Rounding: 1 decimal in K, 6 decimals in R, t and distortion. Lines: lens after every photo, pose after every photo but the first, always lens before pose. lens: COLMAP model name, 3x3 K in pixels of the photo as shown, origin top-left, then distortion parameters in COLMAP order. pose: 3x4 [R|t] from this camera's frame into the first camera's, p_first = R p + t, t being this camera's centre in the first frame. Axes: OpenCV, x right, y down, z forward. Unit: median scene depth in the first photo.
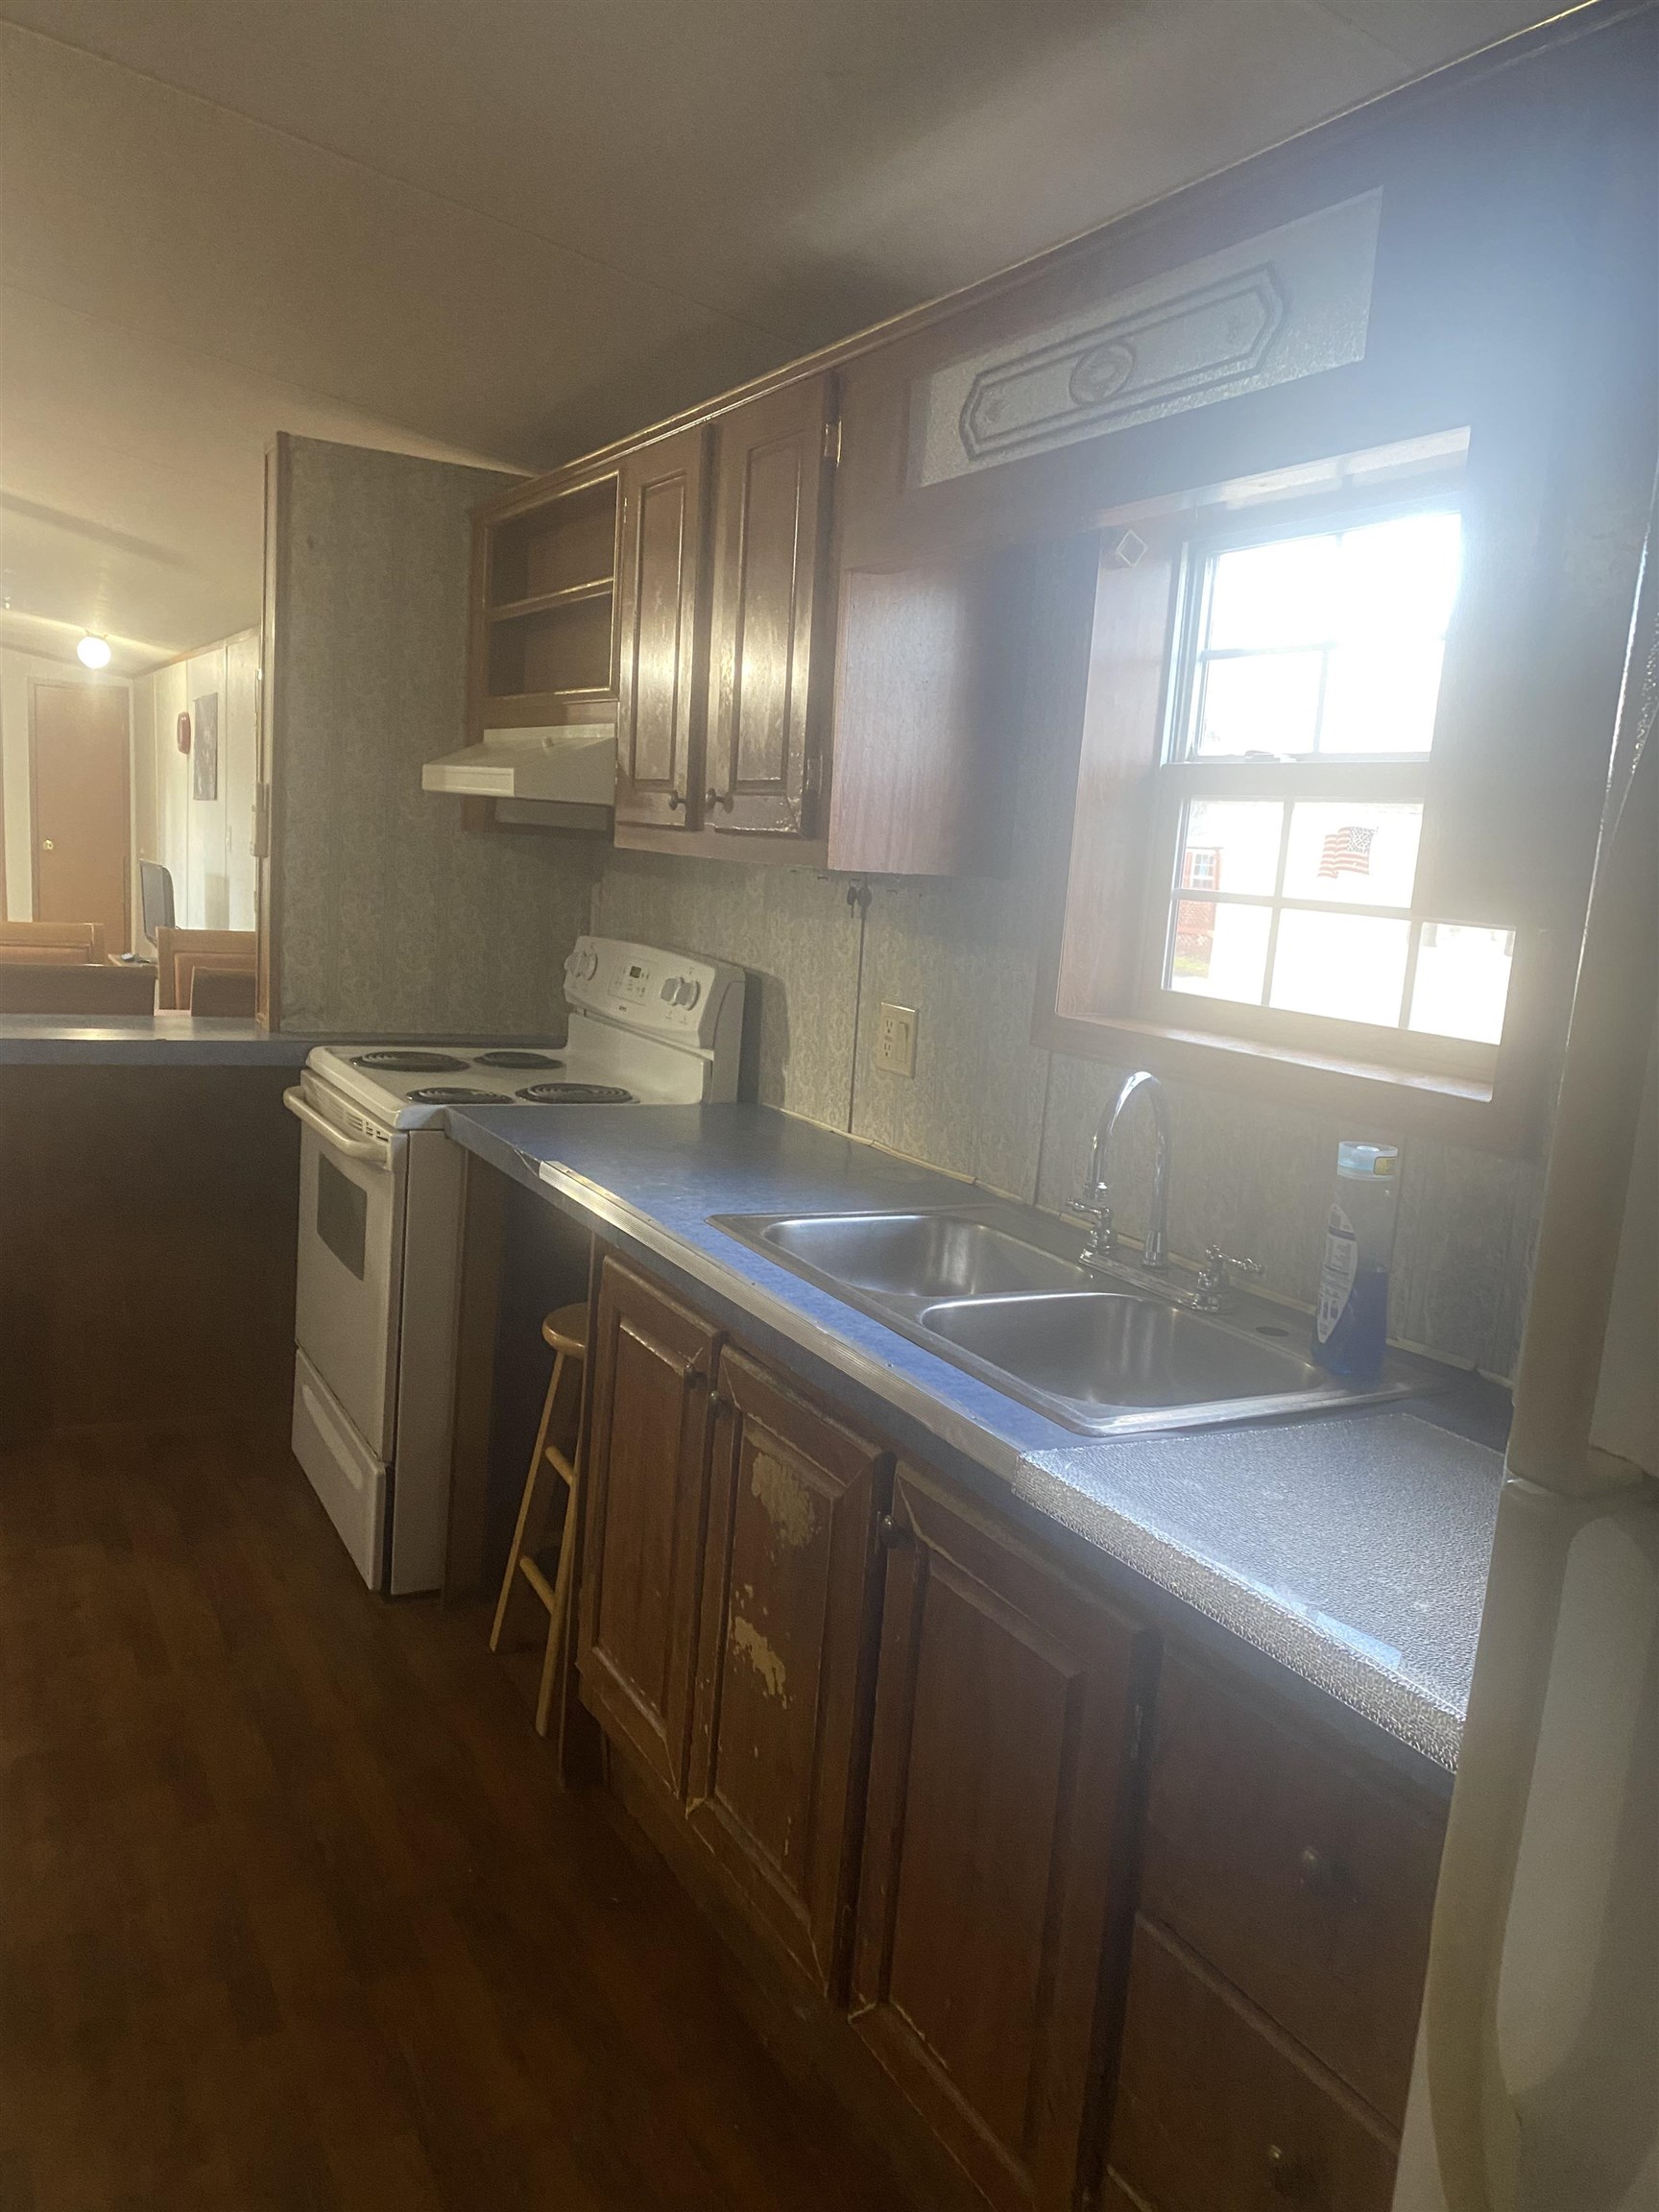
lens RADIAL K [[1690.2, 0, 829.5], [0, 1690.2, 1106.0], [0, 0, 1]] dist [-0.003514, -0.003807]
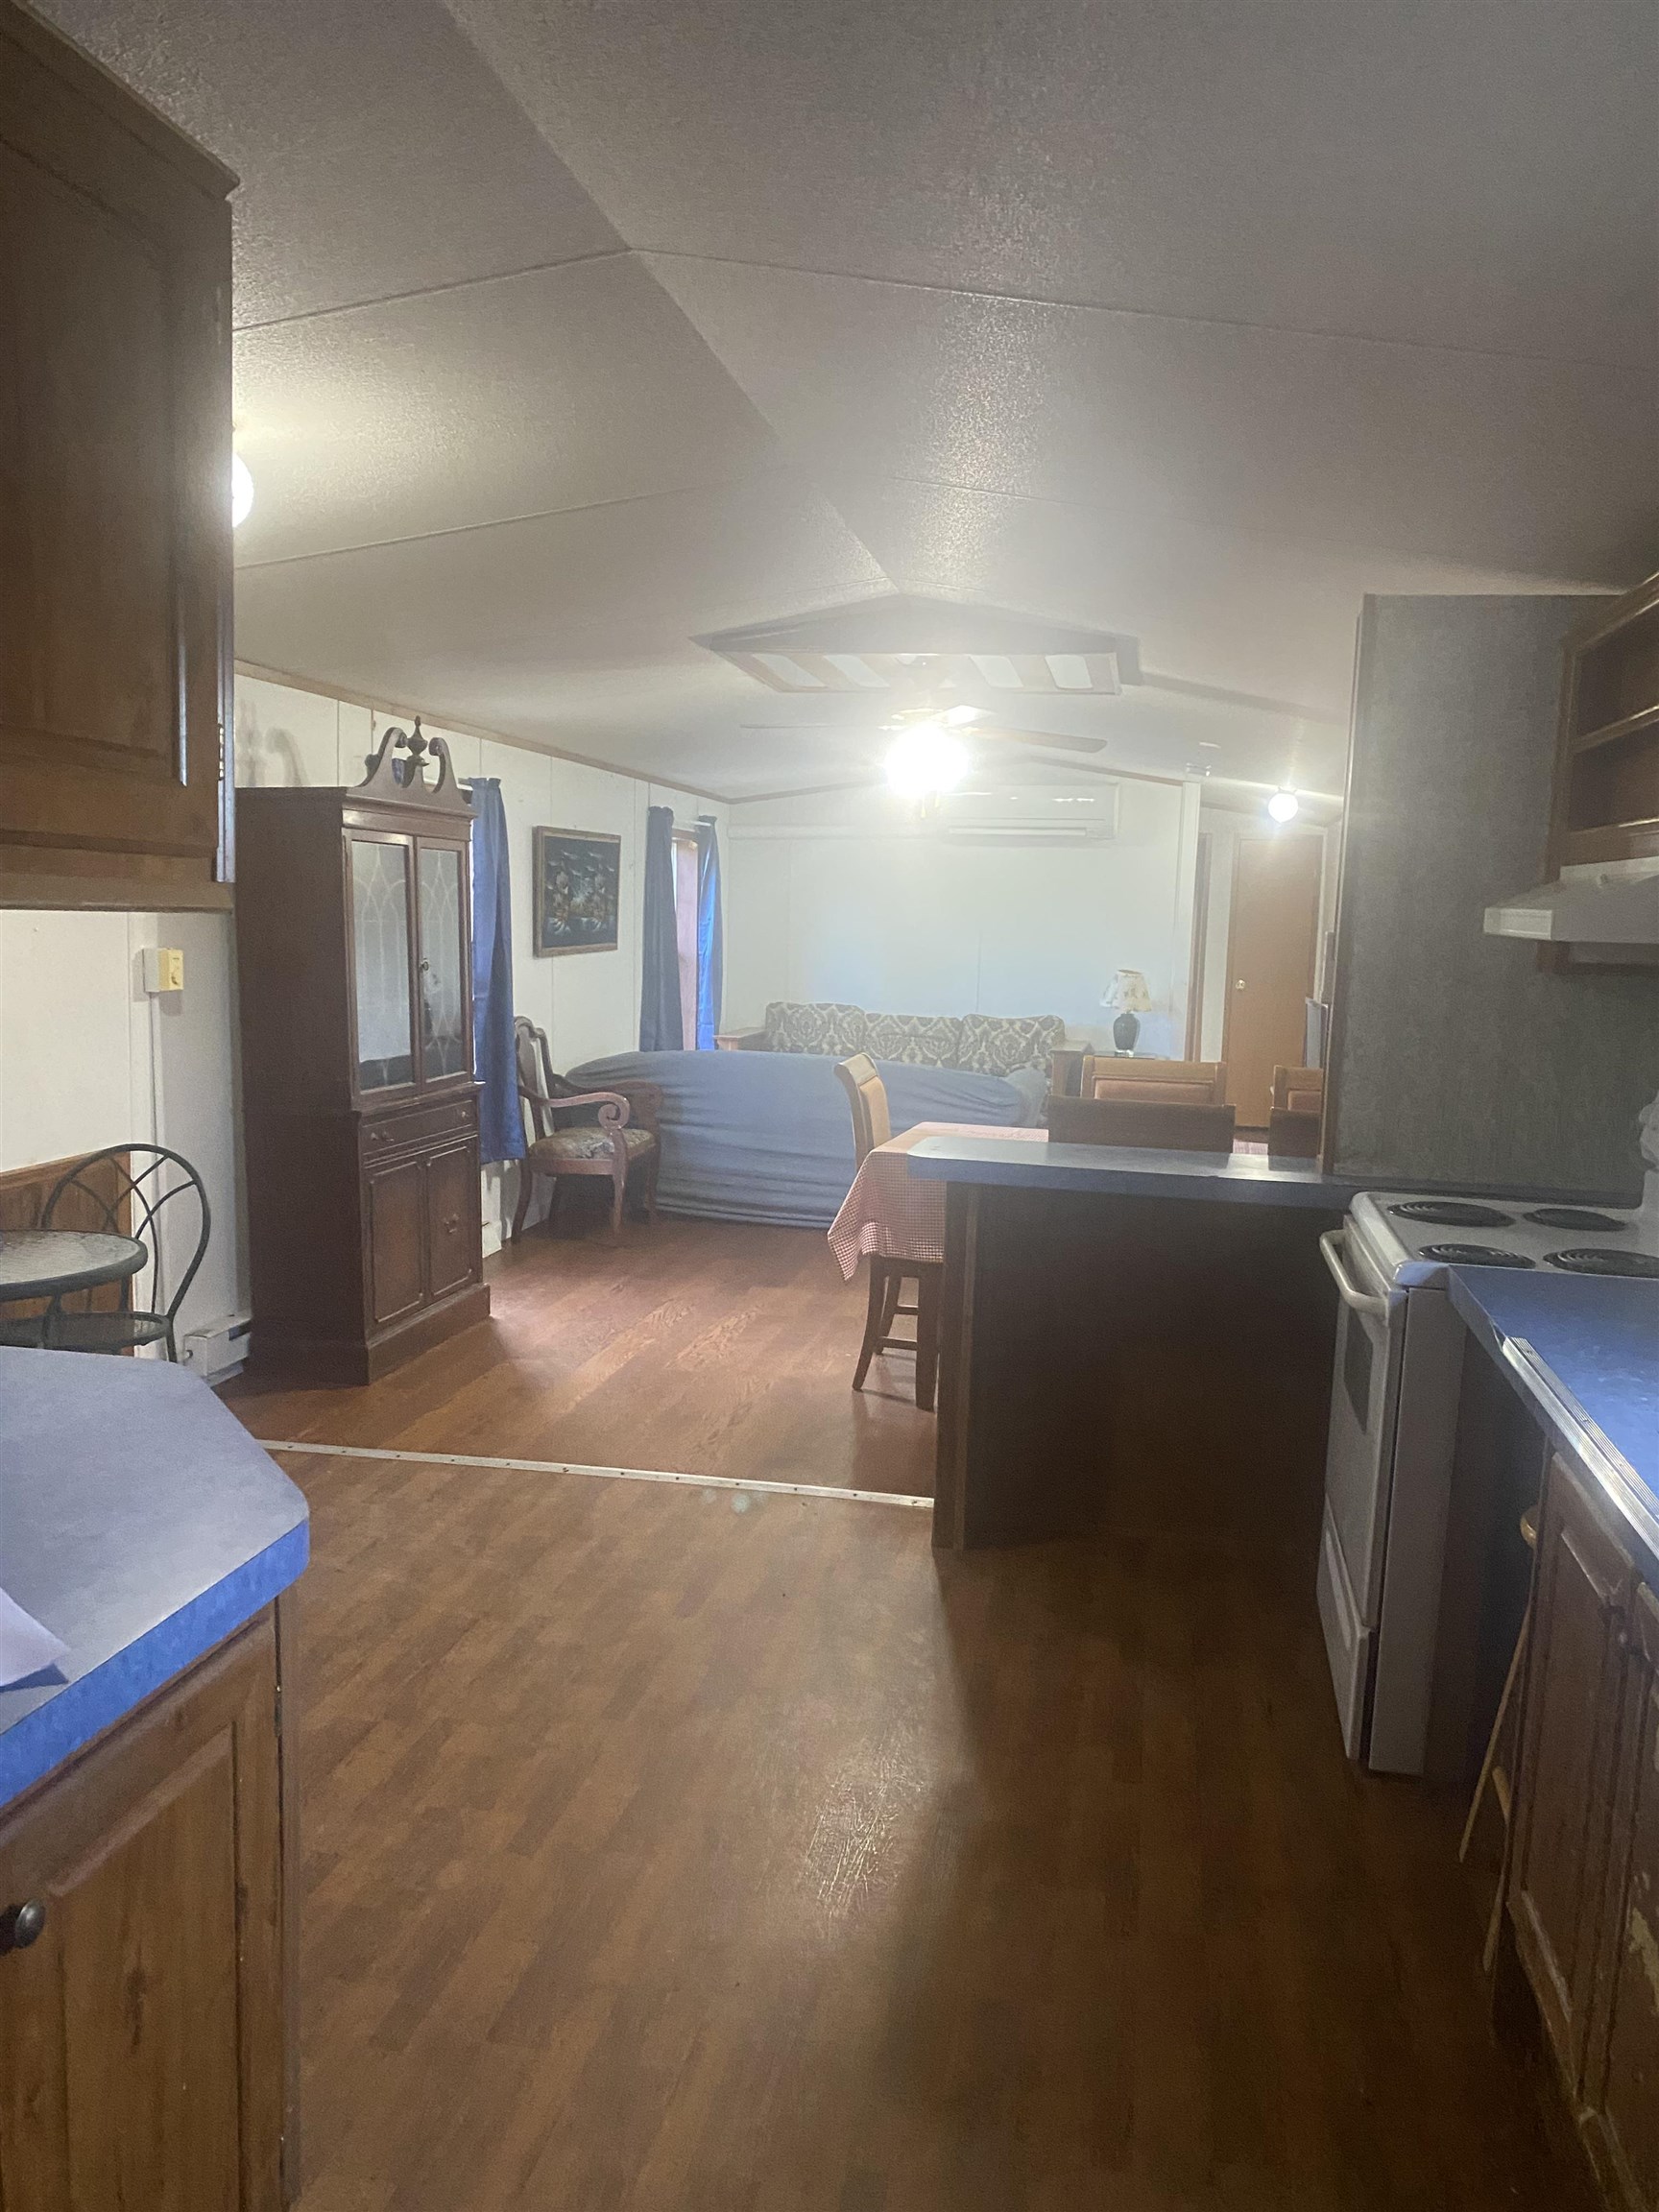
lens RADIAL K [[1666.4, 0, 829.5], [0, 1666.4, 1106.0], [0, 0, 1]] dist [-0.004724, -0.000148]
pose [[0.760018, 0.024749, -0.649431, 0.099635], [-0.072369, 0.996283, -0.046725, -0.017429], [0.645861, 0.082511, 0.758984, 0.043337]]
